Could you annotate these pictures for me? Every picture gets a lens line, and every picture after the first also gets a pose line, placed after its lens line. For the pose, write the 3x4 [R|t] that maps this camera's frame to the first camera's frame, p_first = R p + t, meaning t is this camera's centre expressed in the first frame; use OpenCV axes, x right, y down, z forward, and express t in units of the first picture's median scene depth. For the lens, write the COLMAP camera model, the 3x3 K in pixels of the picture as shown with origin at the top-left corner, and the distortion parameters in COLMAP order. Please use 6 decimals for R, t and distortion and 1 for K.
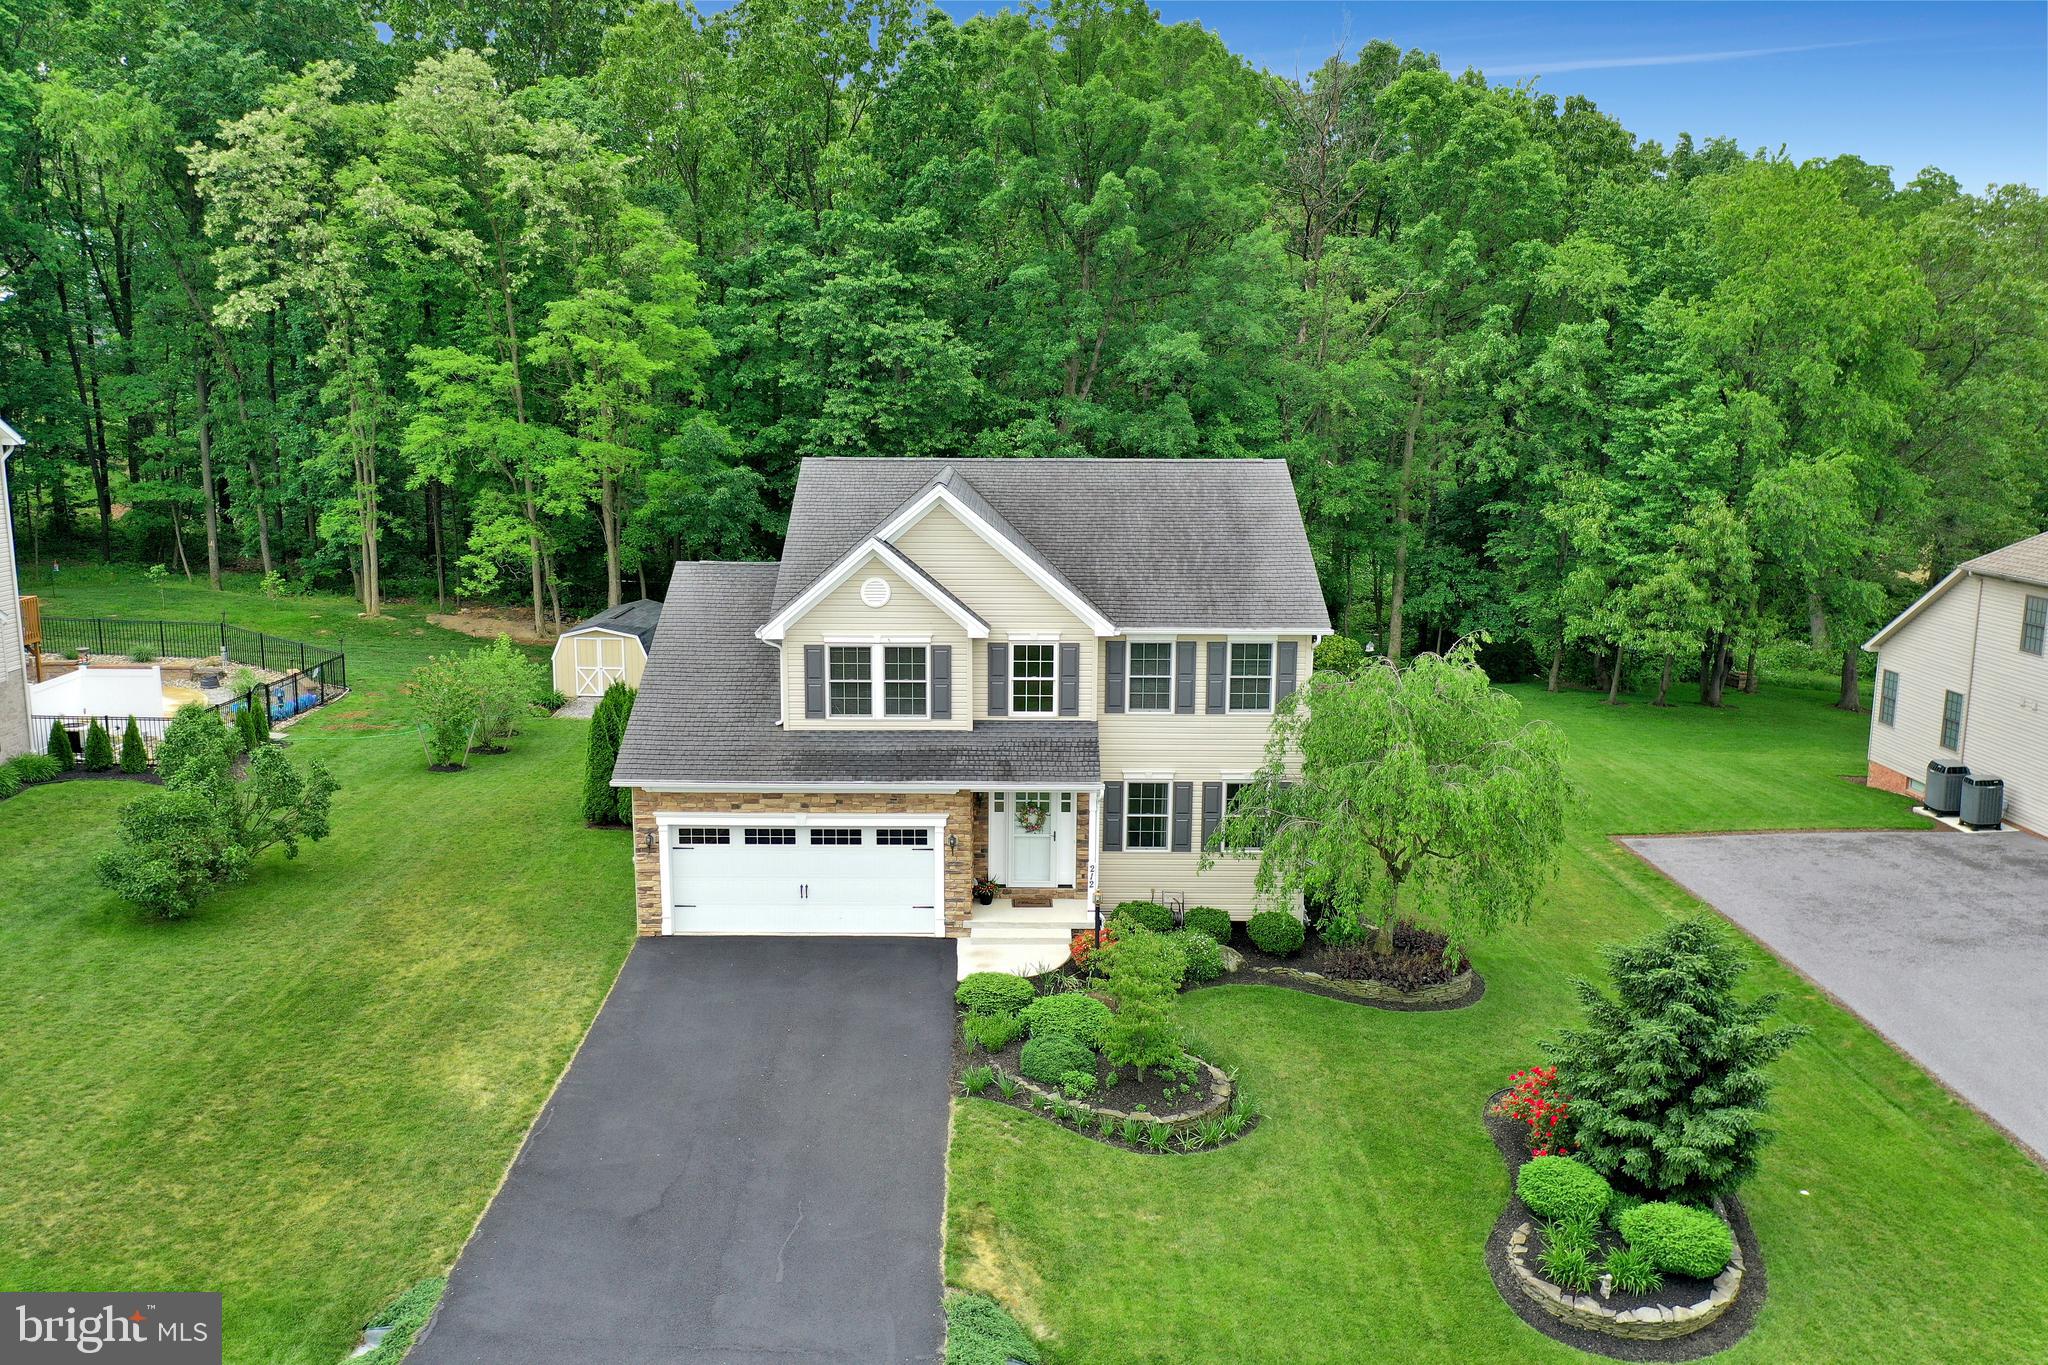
lens RADIAL K [[1608.3, 0, 1017.9], [0, 1608.3, 677.1], [0, 0, 1]] dist [-0.003510, 0.000128]
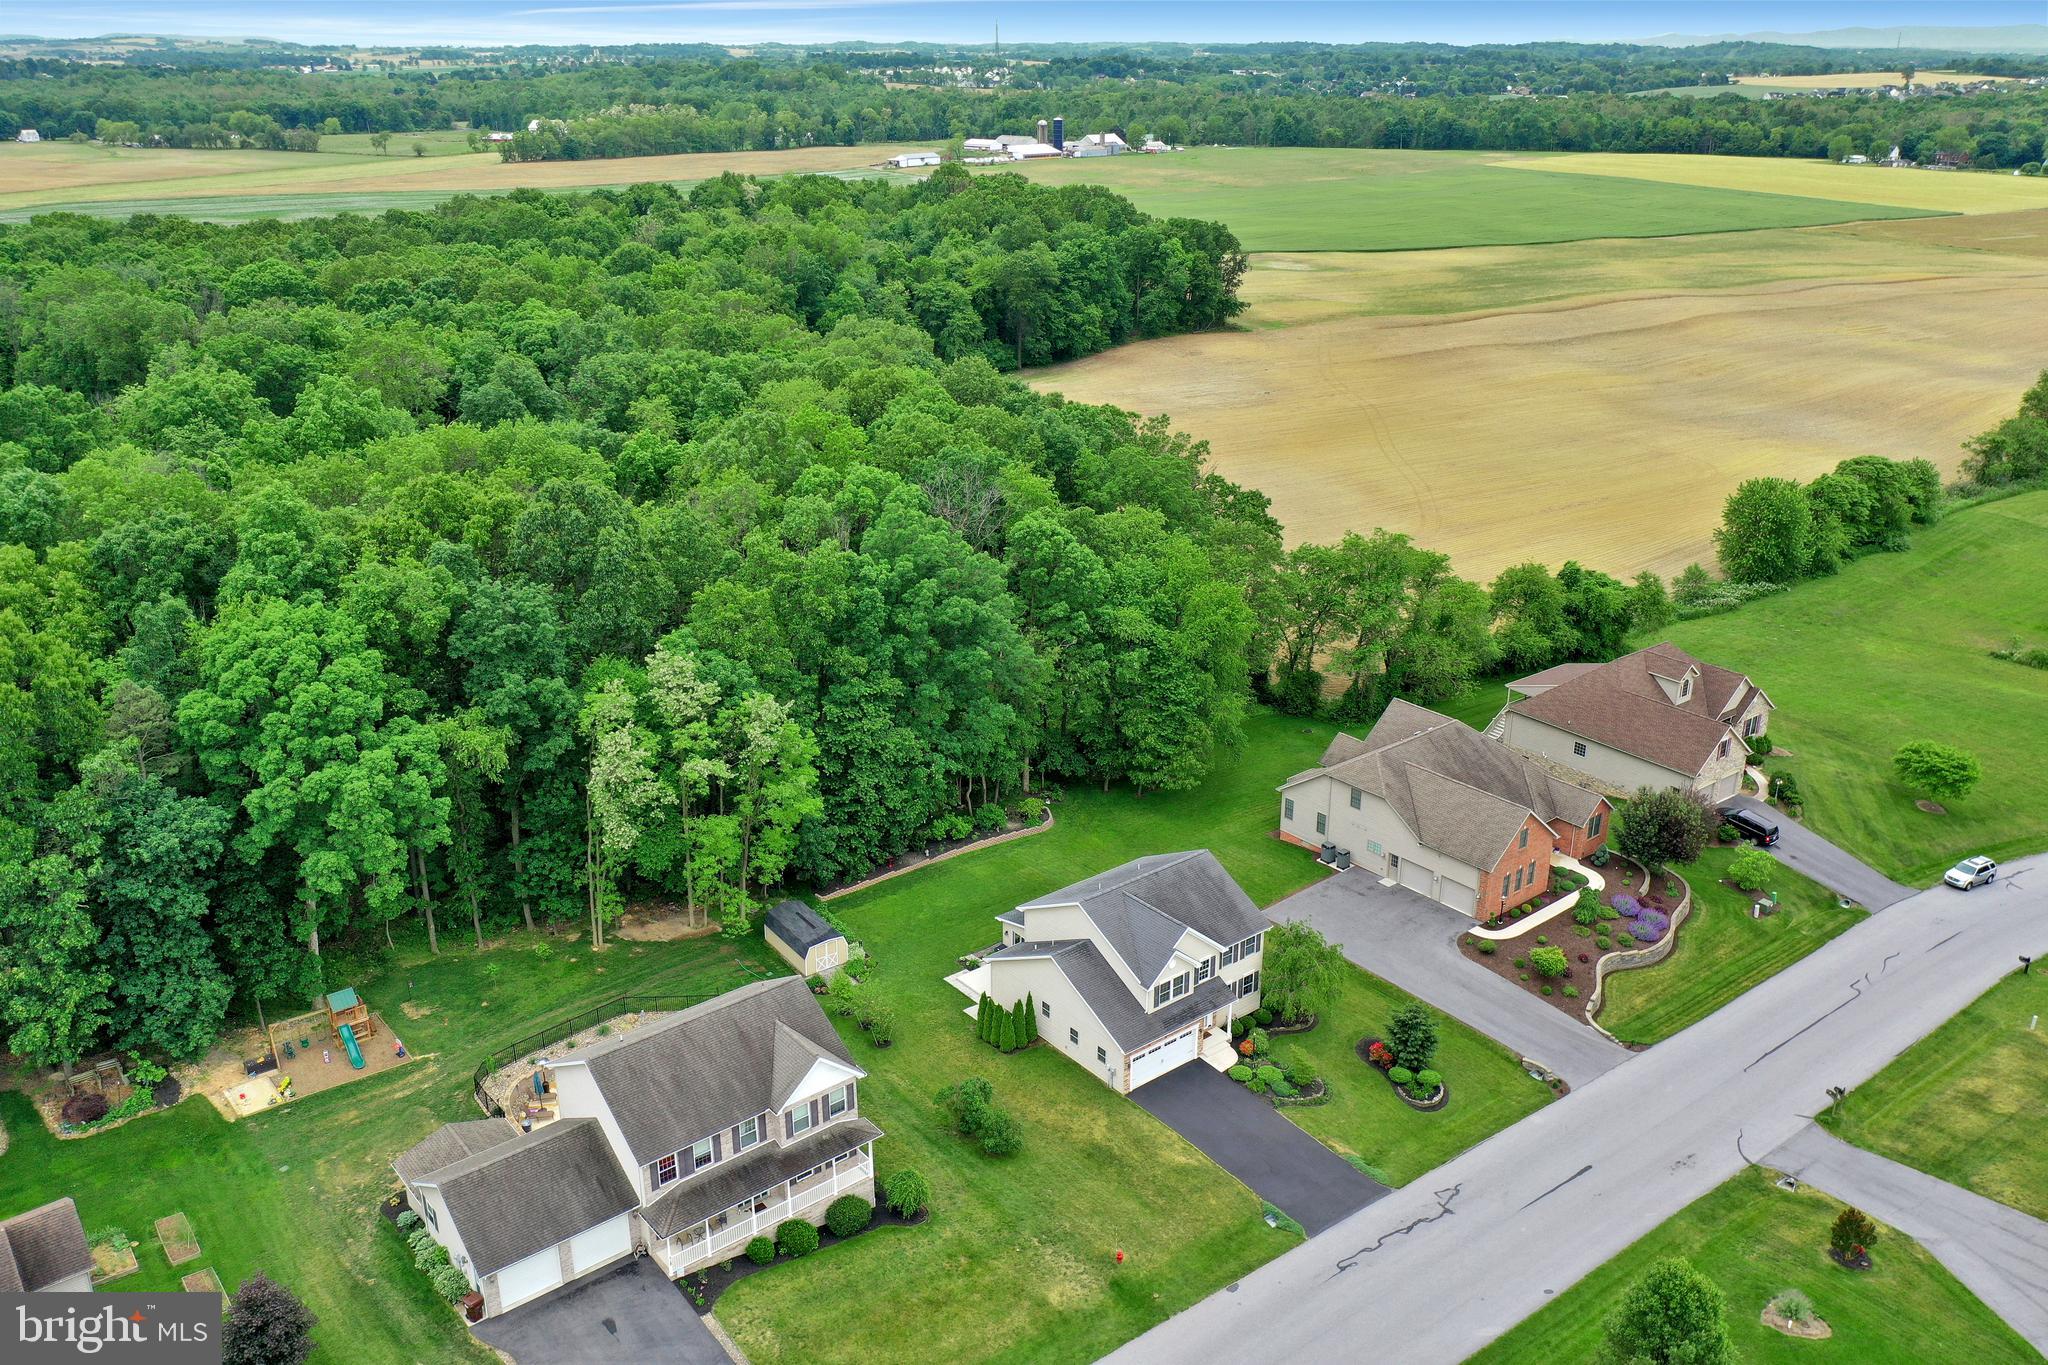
lens RADIAL K [[1608.3, 0, 1017.9], [0, 1608.3, 677.1], [0, 0, 1]] dist [-0.003510, 0.000128]
pose [[0.785242, -0.229541, 0.575070, -1.906759], [0.118606, 0.967310, 0.224151, -1.270267], [-0.607723, -0.107806, 0.786798, -1.144863]]
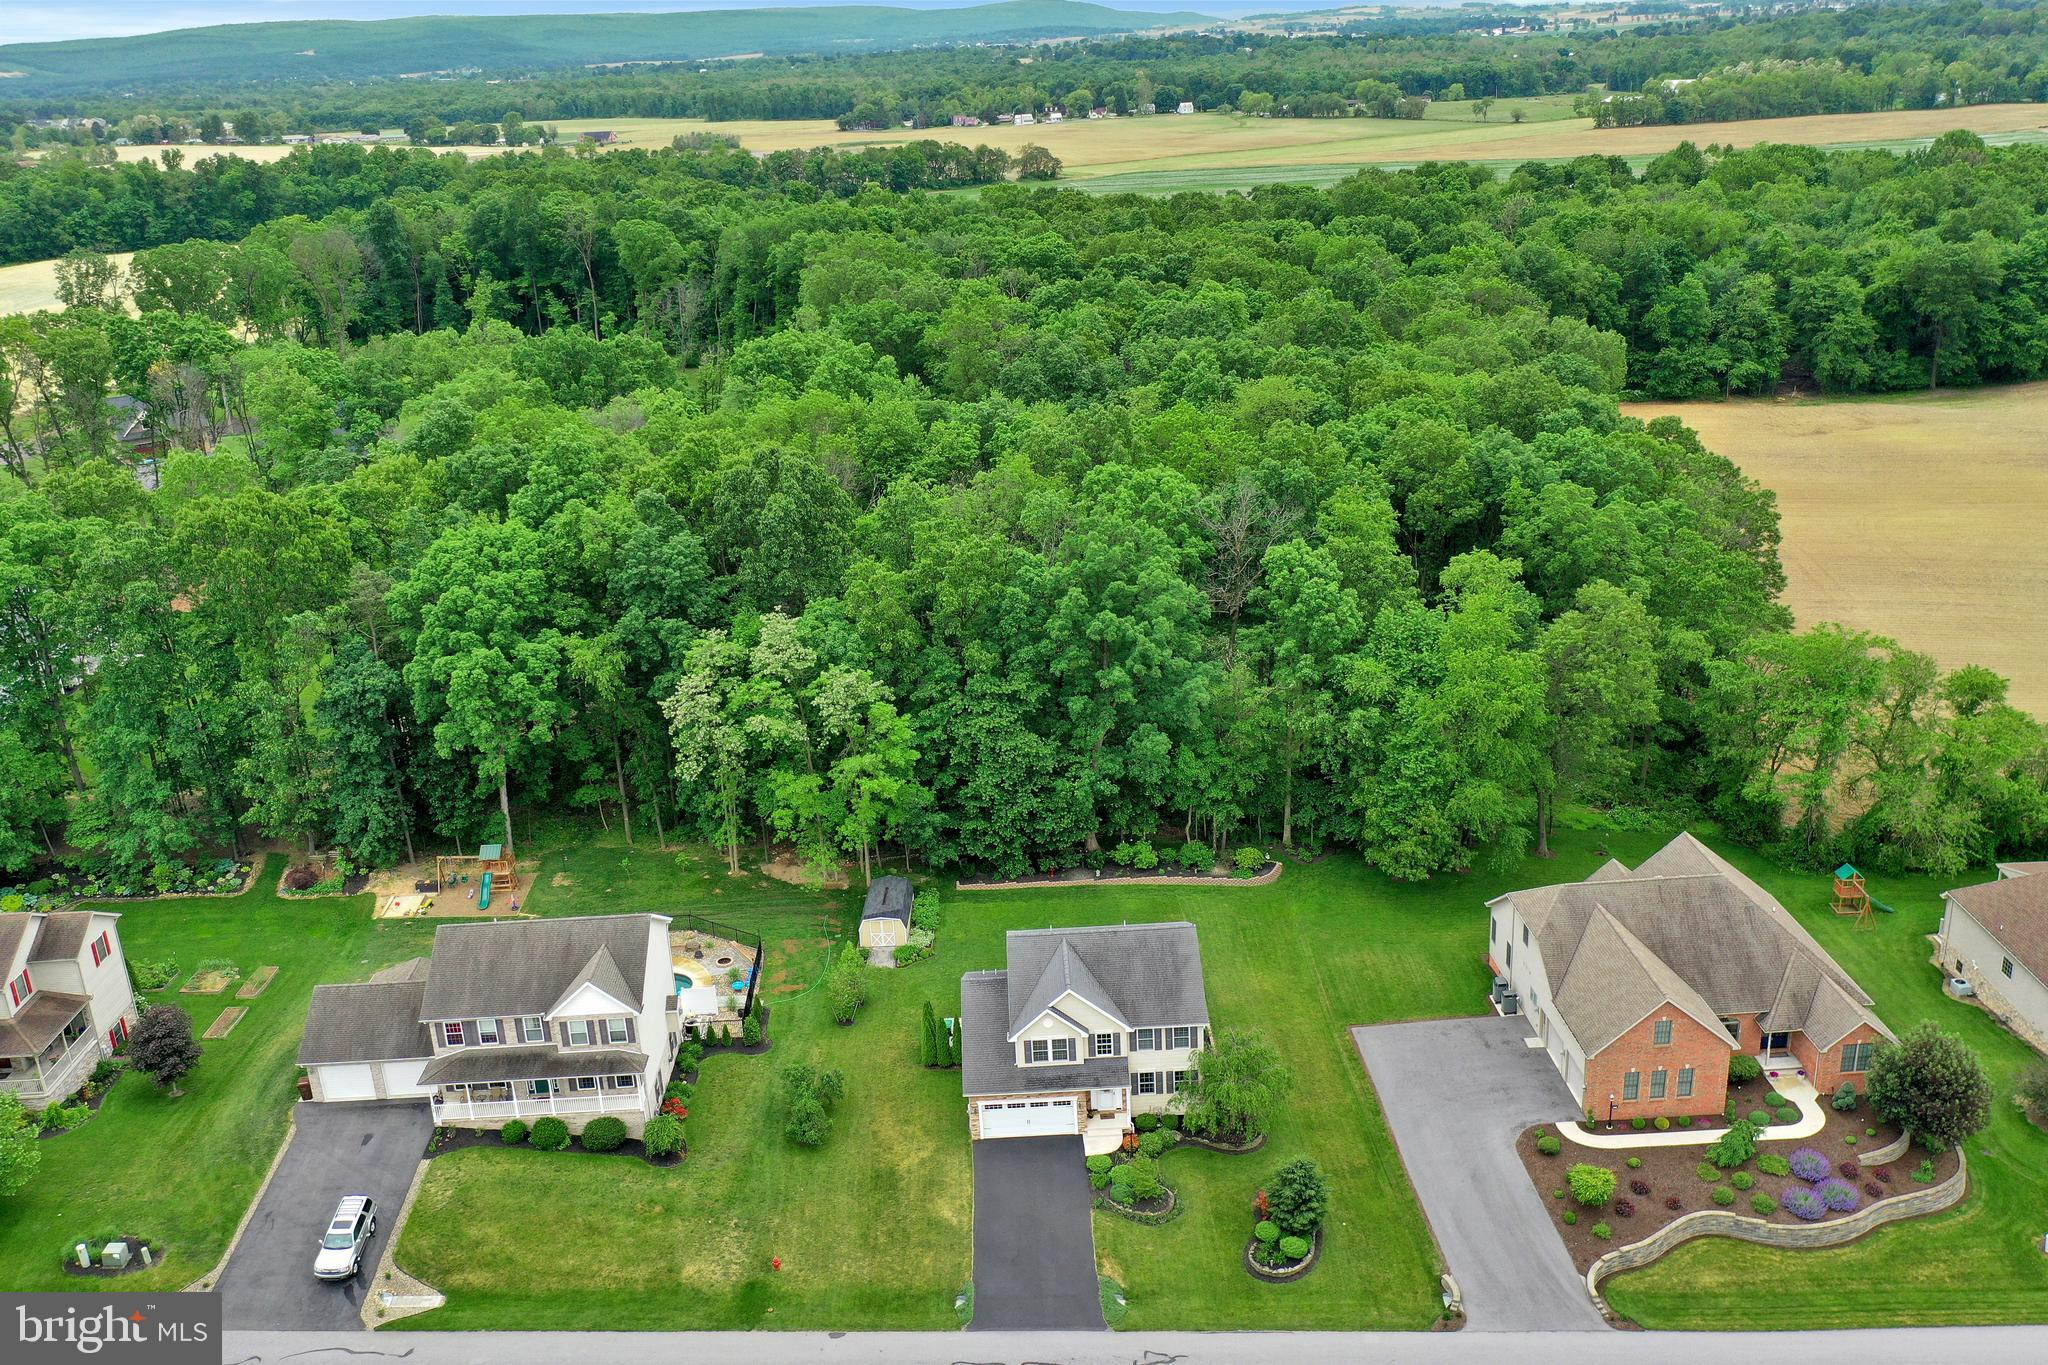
lens RADIAL K [[1732.0, 0, 1024.0], [0, 1732.0, 682.5], [0, 0, 1]] dist [0.002979, 0.004516]
pose [[0.998448, -0.055246, -0.006969, -0.074482], [0.055630, 0.984118, 0.168576, -1.137343], [-0.002455, -0.168702, 0.985664, -1.879558]]
